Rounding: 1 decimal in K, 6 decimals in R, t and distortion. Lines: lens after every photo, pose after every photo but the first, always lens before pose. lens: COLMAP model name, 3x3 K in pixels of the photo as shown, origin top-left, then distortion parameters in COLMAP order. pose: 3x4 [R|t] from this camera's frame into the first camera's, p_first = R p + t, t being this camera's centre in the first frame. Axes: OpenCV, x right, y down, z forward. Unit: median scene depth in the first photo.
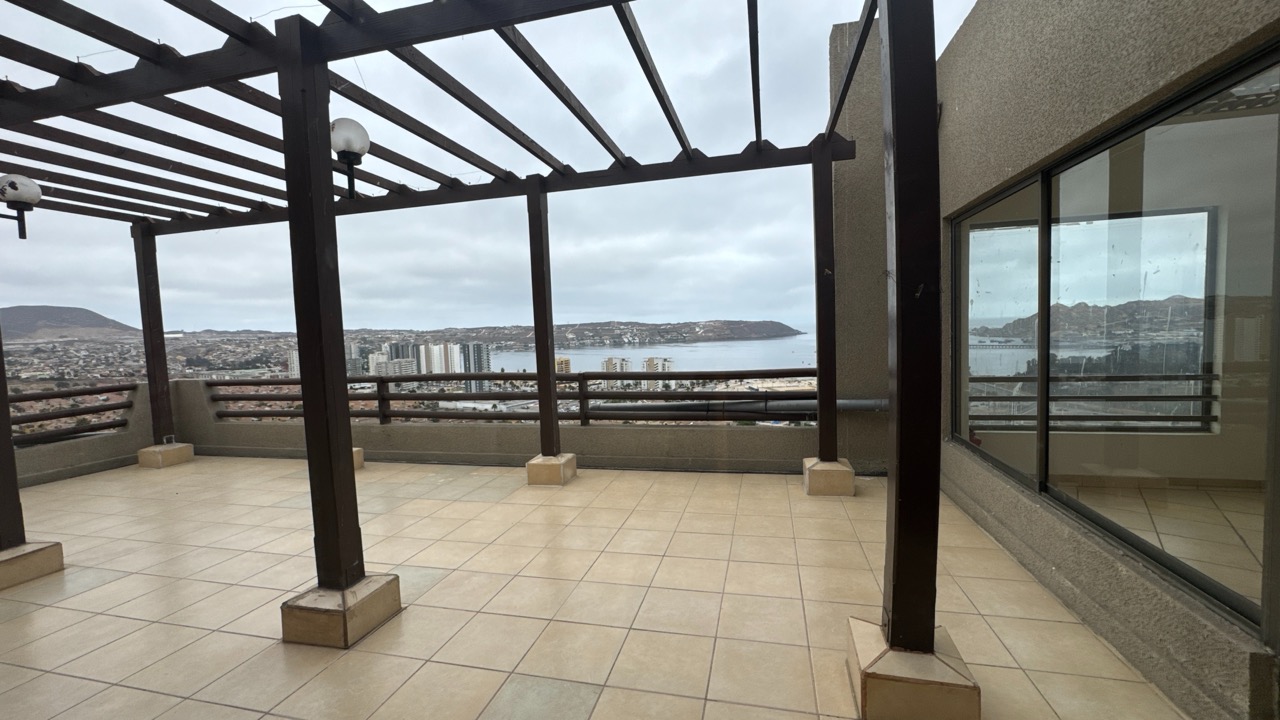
lens RADIAL K [[507.5, 0, 642.0], [0, 507.5, 359.2], [0, 0, 1]] dist [-0.001463, -0.000191]
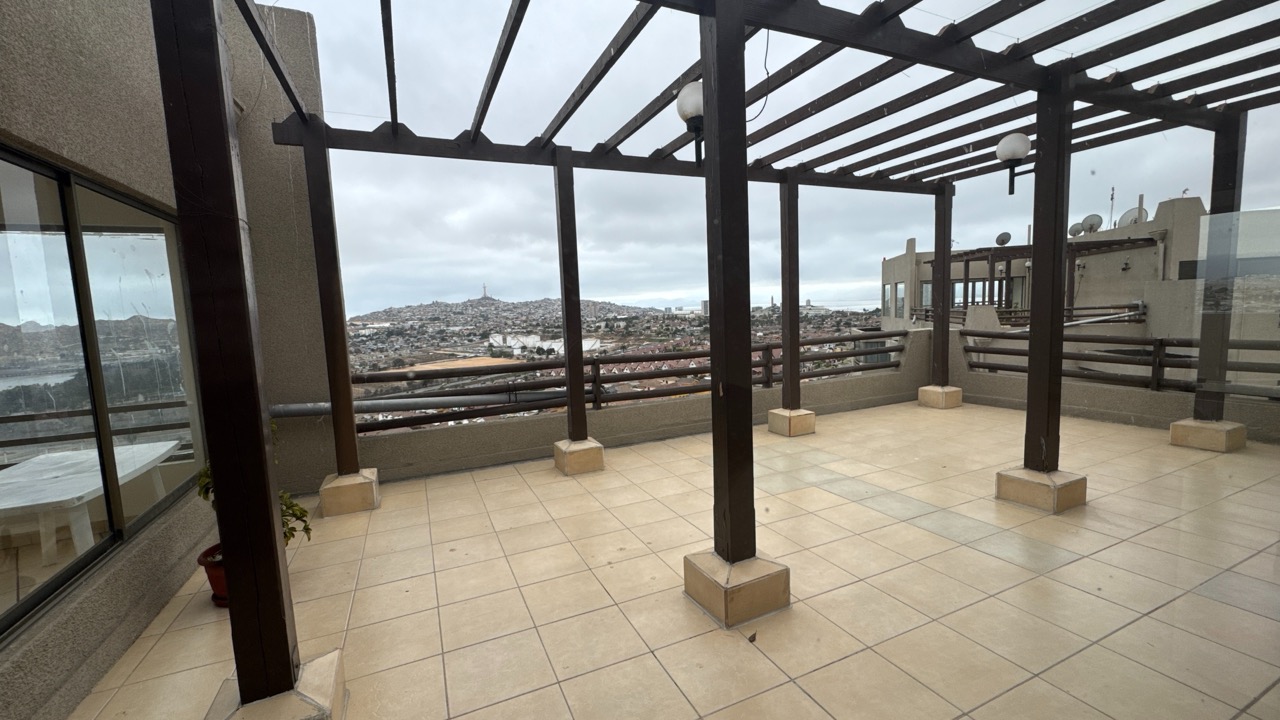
lens RADIAL K [[507.5, 0, 642.0], [0, 507.5, 359.2], [0, 0, 1]] dist [-0.001463, -0.000191]
pose [[0.781115, -0.055811, 0.621888, -0.644603], [0.052001, 0.998352, 0.024282, 0.013976], [-0.622218, 0.013372, 0.782730, 0.167825]]
